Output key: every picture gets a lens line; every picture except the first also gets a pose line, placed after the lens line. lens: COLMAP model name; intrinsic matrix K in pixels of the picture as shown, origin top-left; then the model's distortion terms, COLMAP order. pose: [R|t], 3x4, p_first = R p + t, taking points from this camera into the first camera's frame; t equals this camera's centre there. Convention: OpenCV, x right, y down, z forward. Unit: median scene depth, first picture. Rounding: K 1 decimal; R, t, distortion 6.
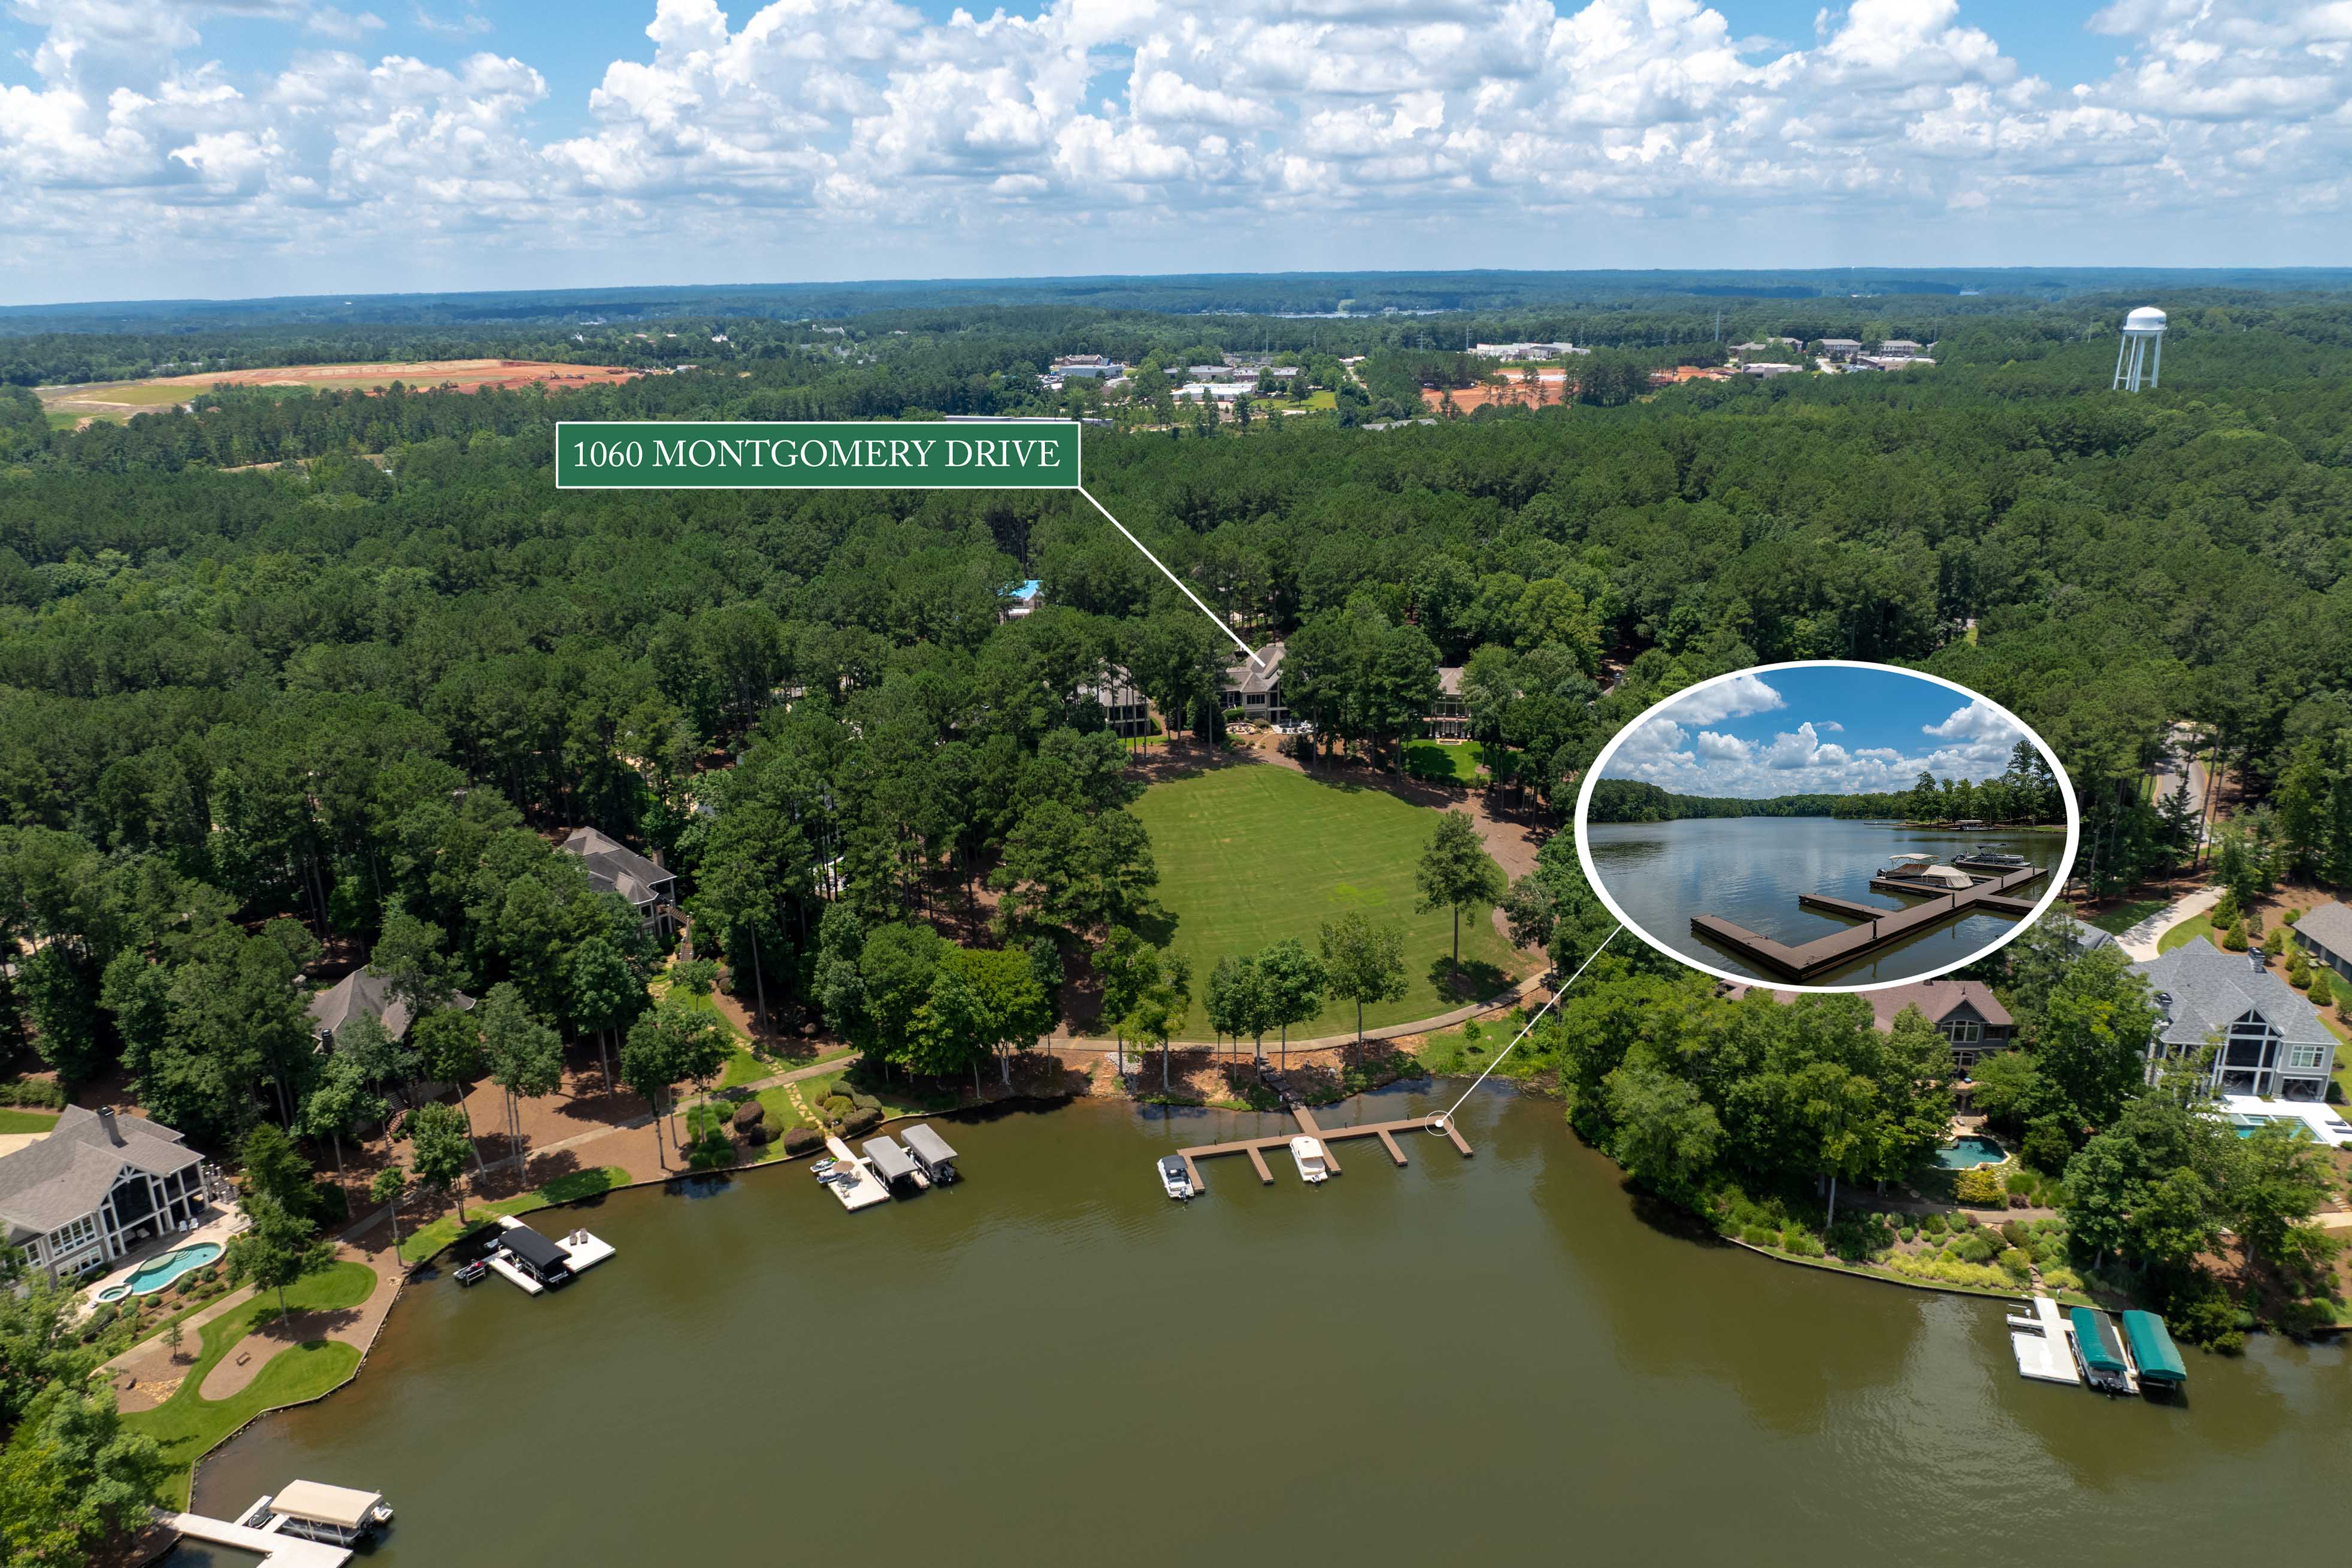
lens RADIAL K [[1617.1, 0, 1162.2], [0, 1617.1, 802.3], [0, 0, 1]] dist [-0.003004, -0.114010]
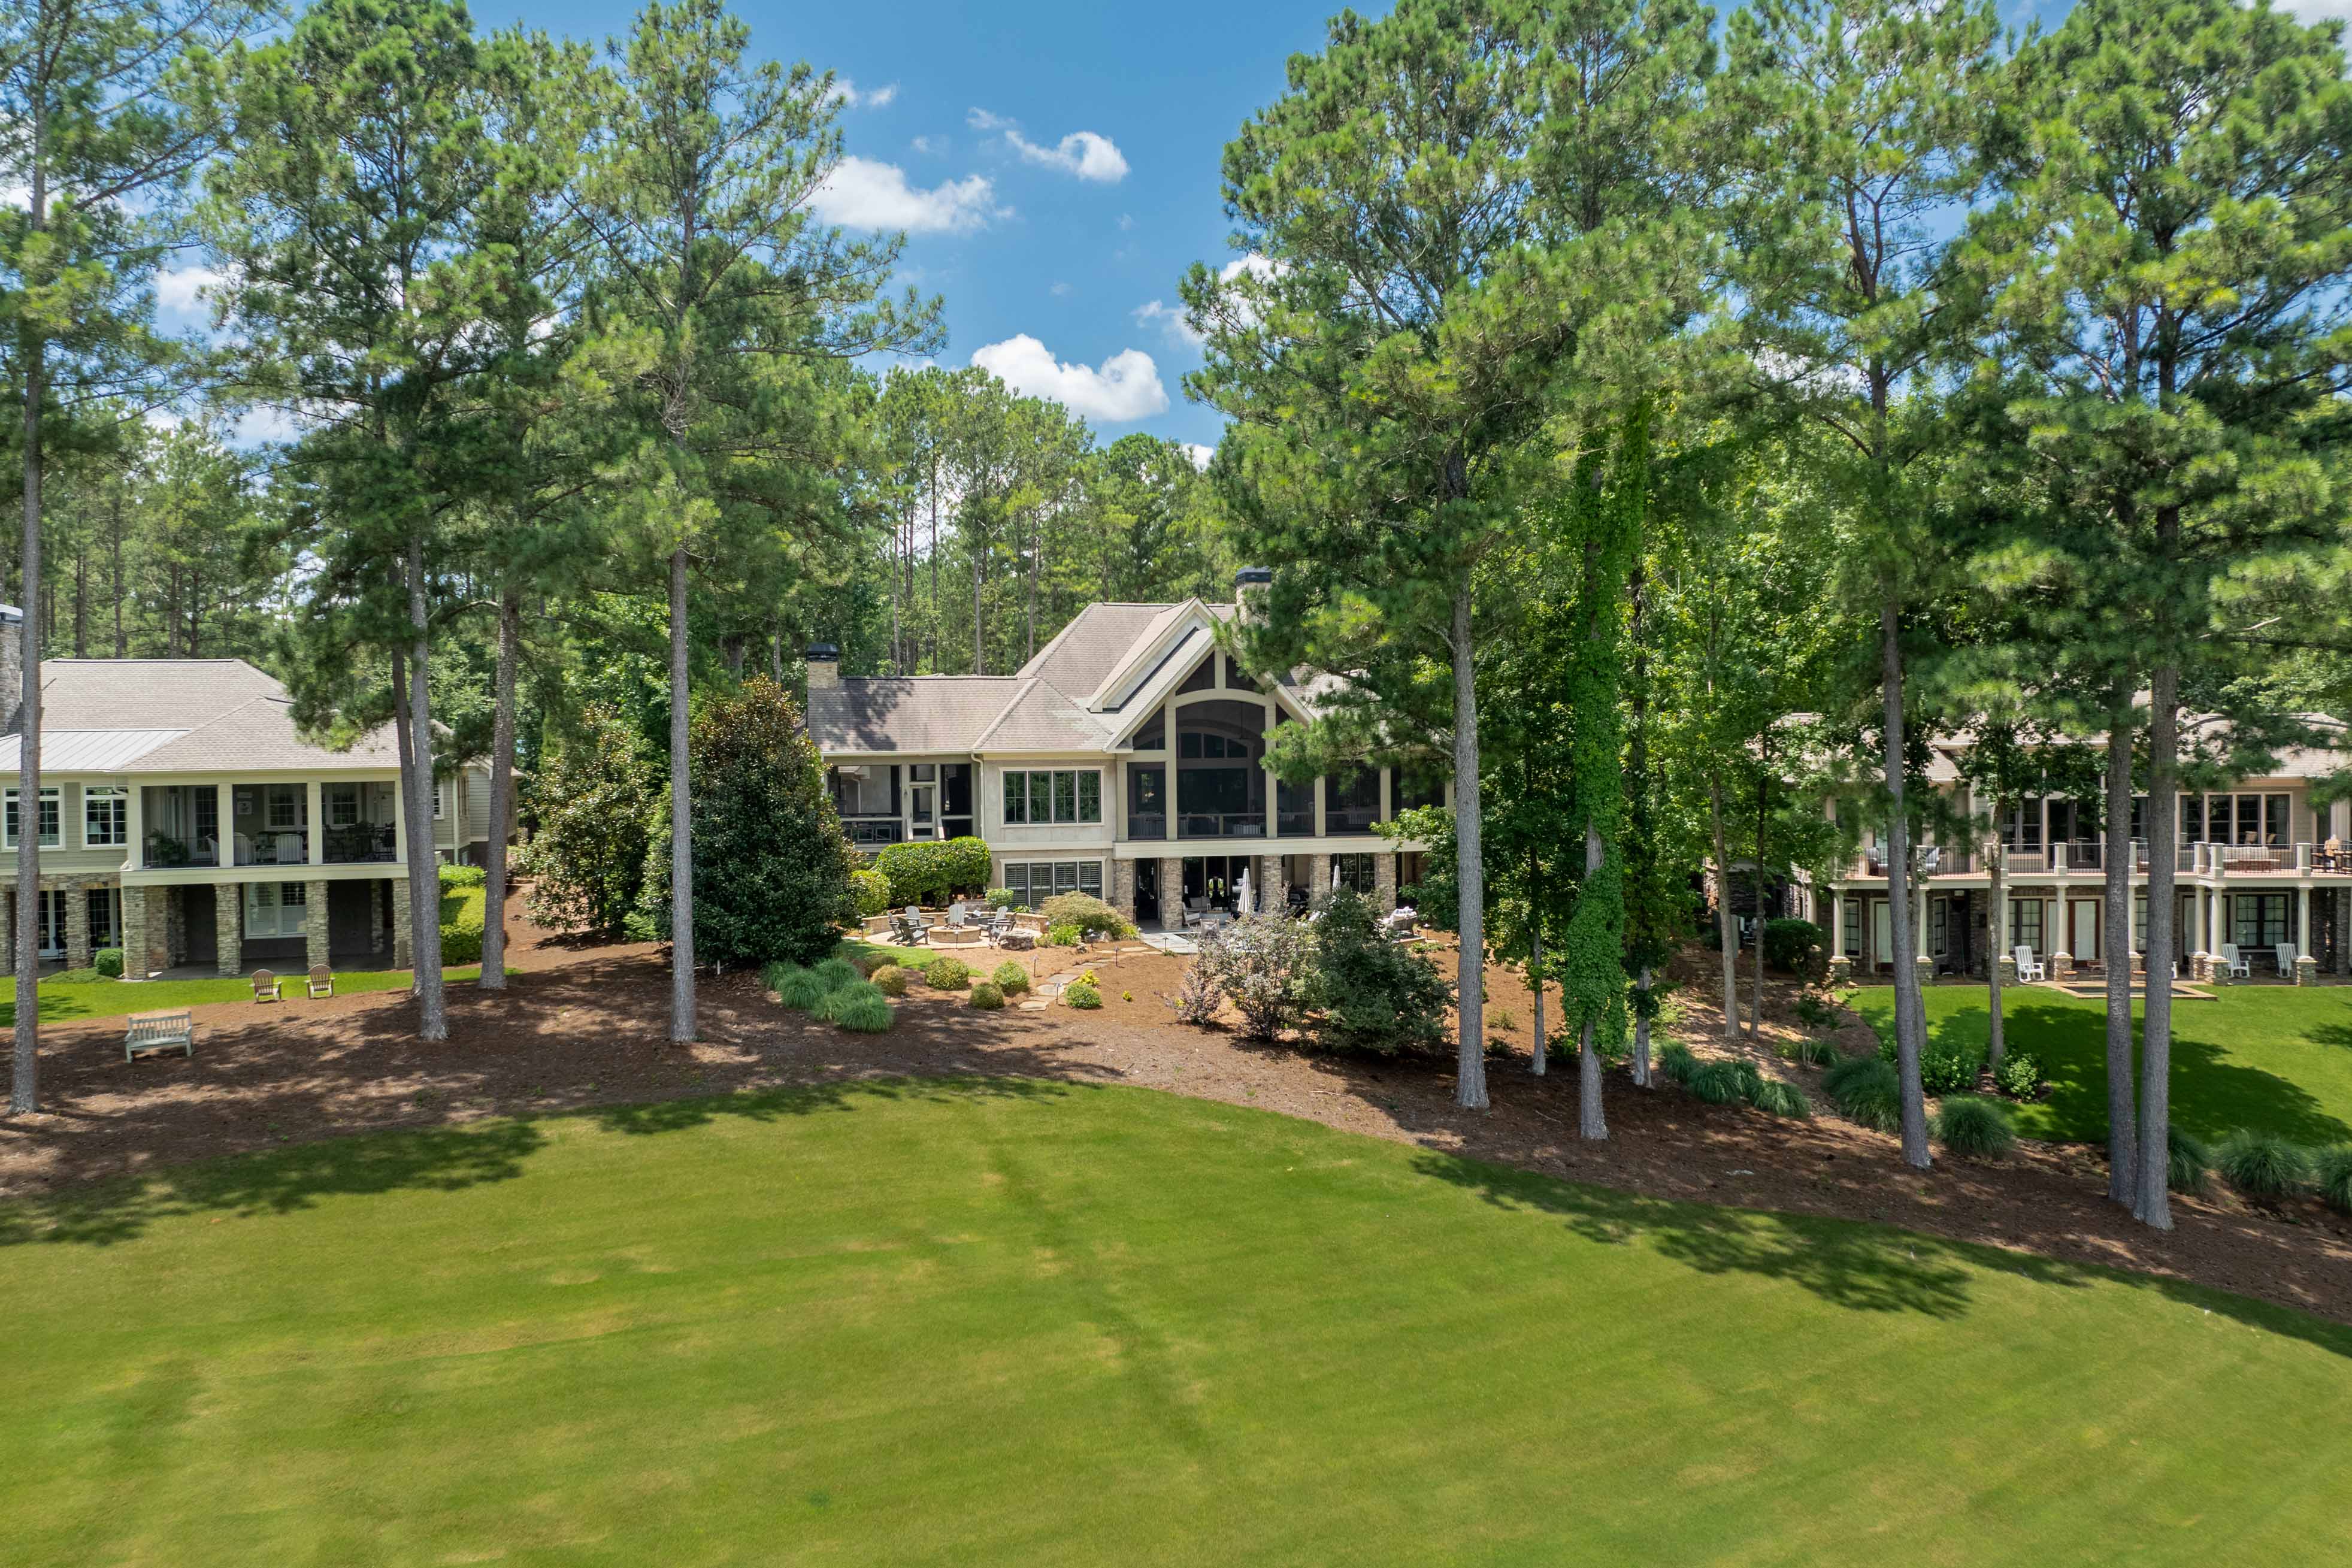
lens RADIAL K [[1656.5, 0, 1176.0], [0, 1656.5, 784.0], [0, 0, 1]] dist [-0.032925, -0.002240]
pose [[0.995255, 0.006933, 0.097049, 0.078614], [0.022110, 0.955245, -0.294987, -0.011302], [-0.094751, 0.295733, 0.950560, 1.190277]]
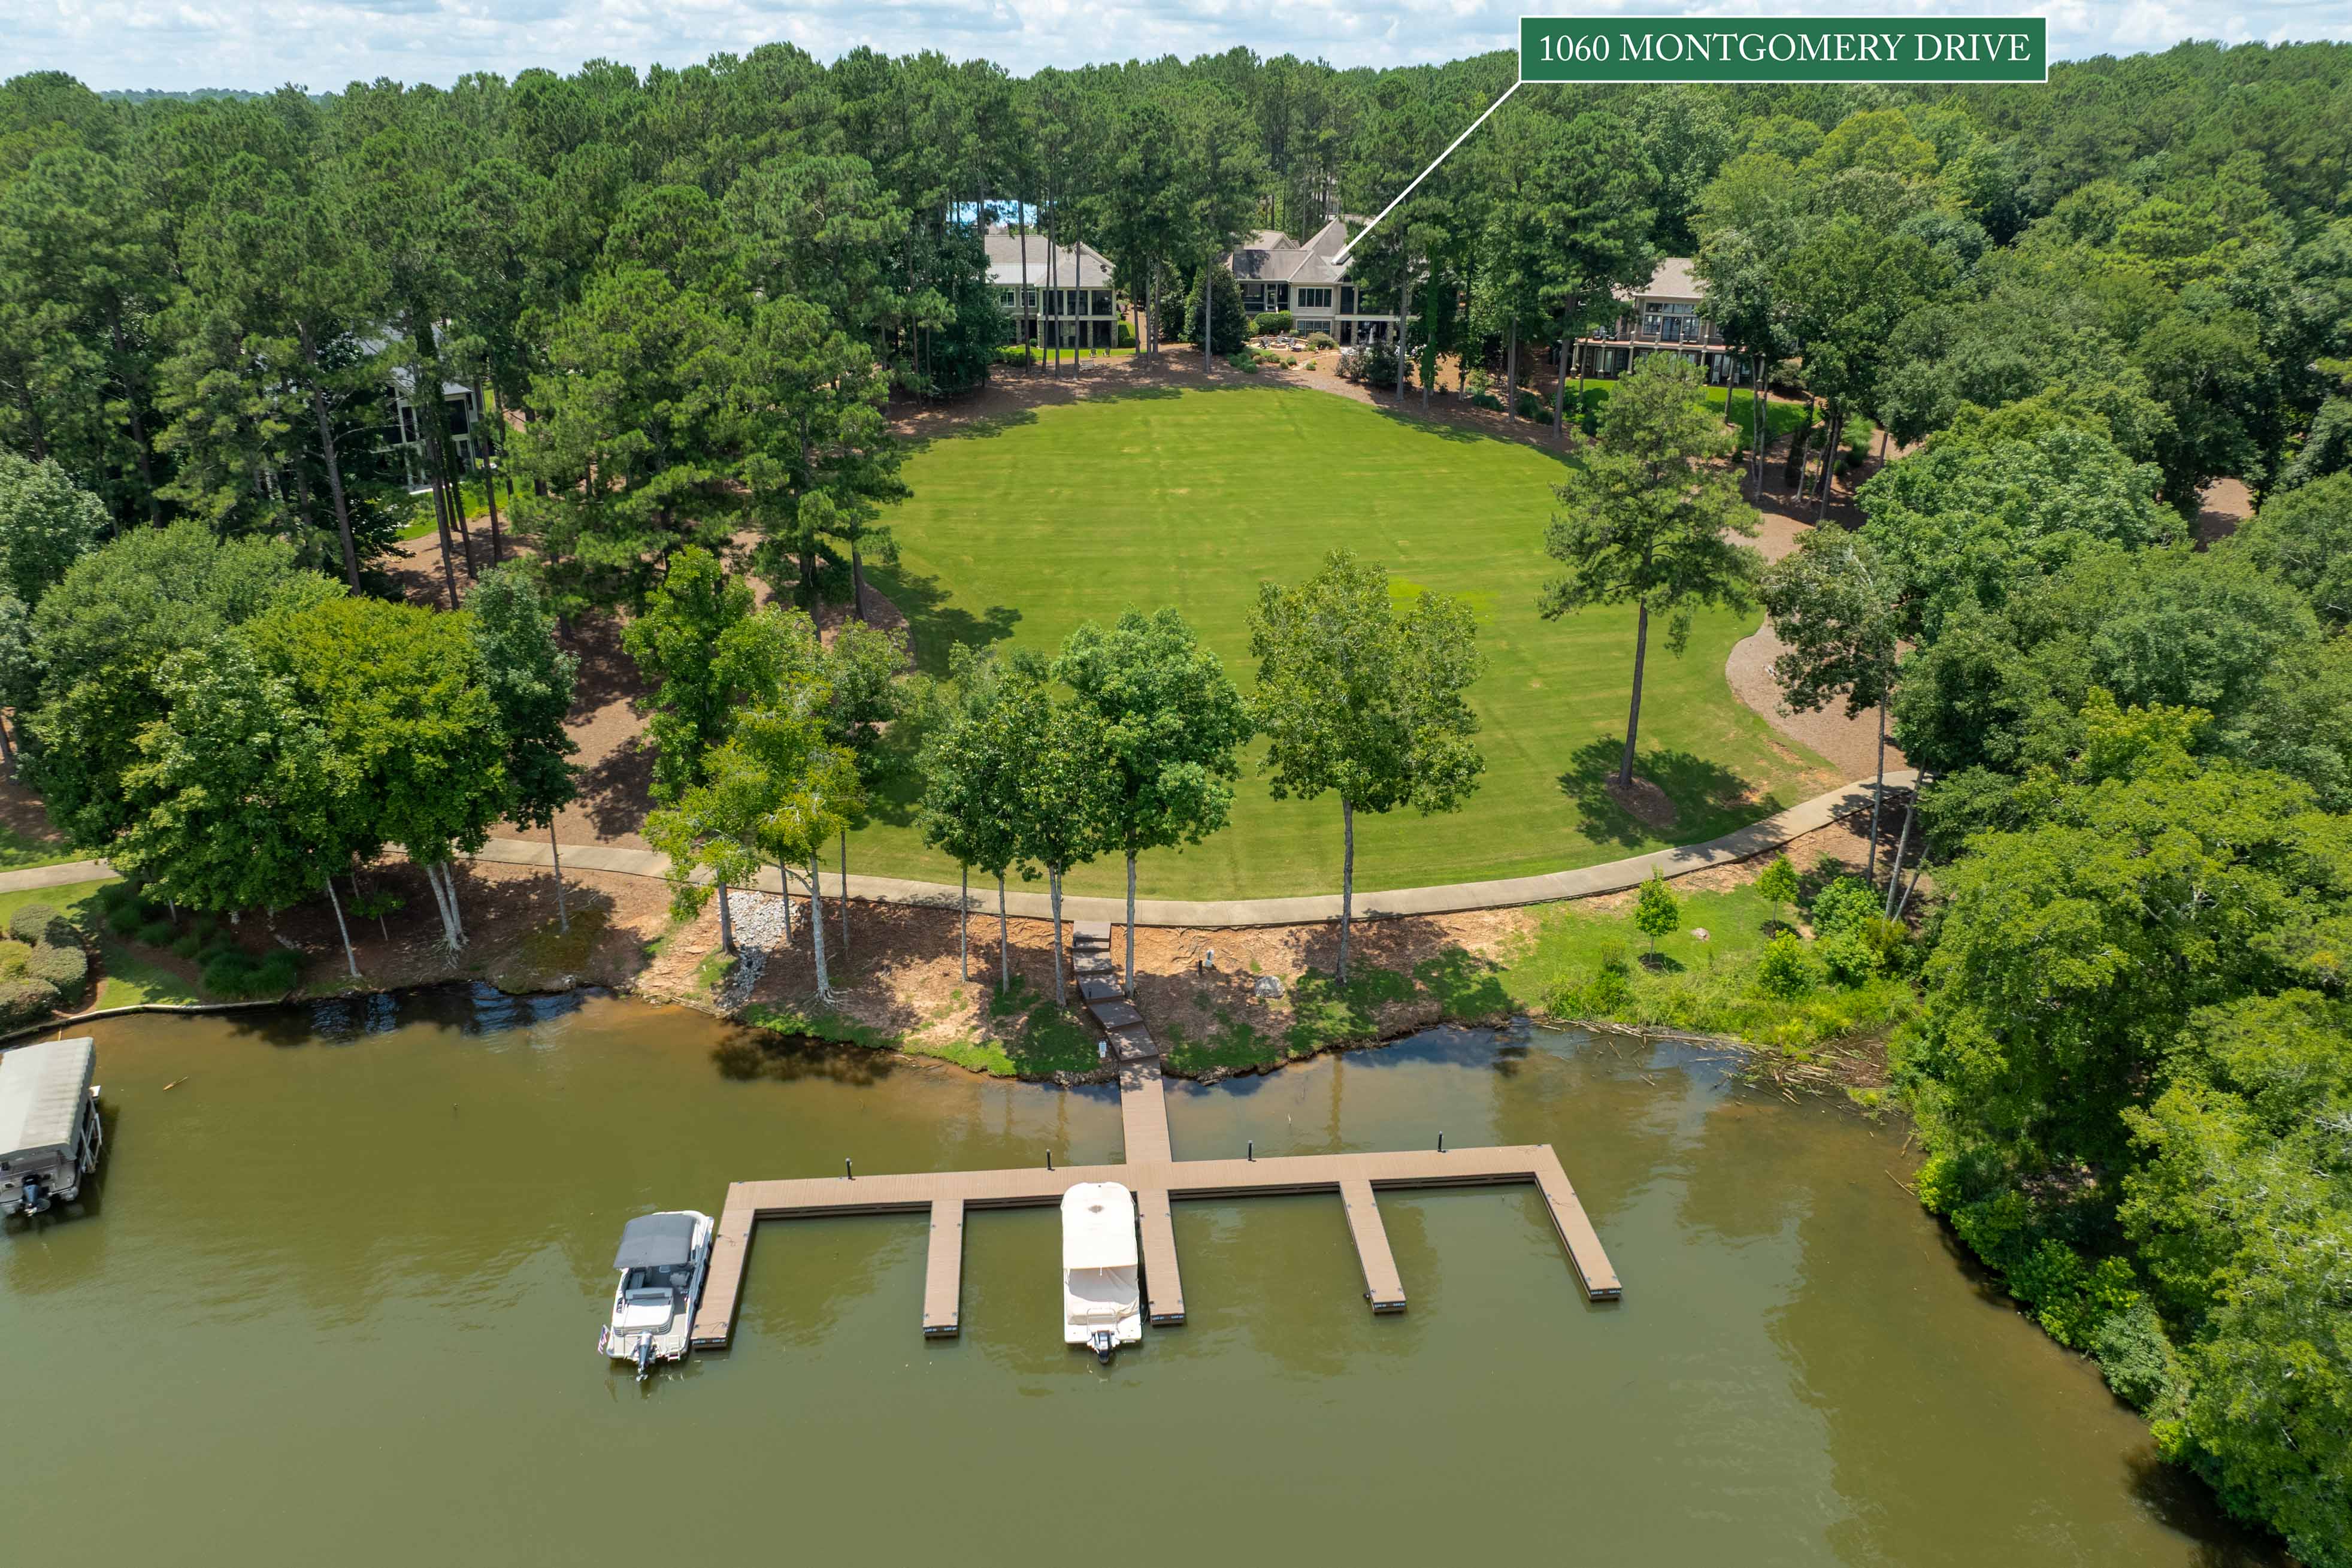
lens RADIAL K [[1656.5, 0, 1176.0], [0, 1656.5, 784.0], [0, 0, 1]] dist [-0.032925, -0.002240]
pose [[0.991871, 0.073508, -0.103868, 0.120012], [-0.065657, 0.994860, 0.077086, 0.090332], [0.109001, -0.069640, 0.991599, 0.615269]]
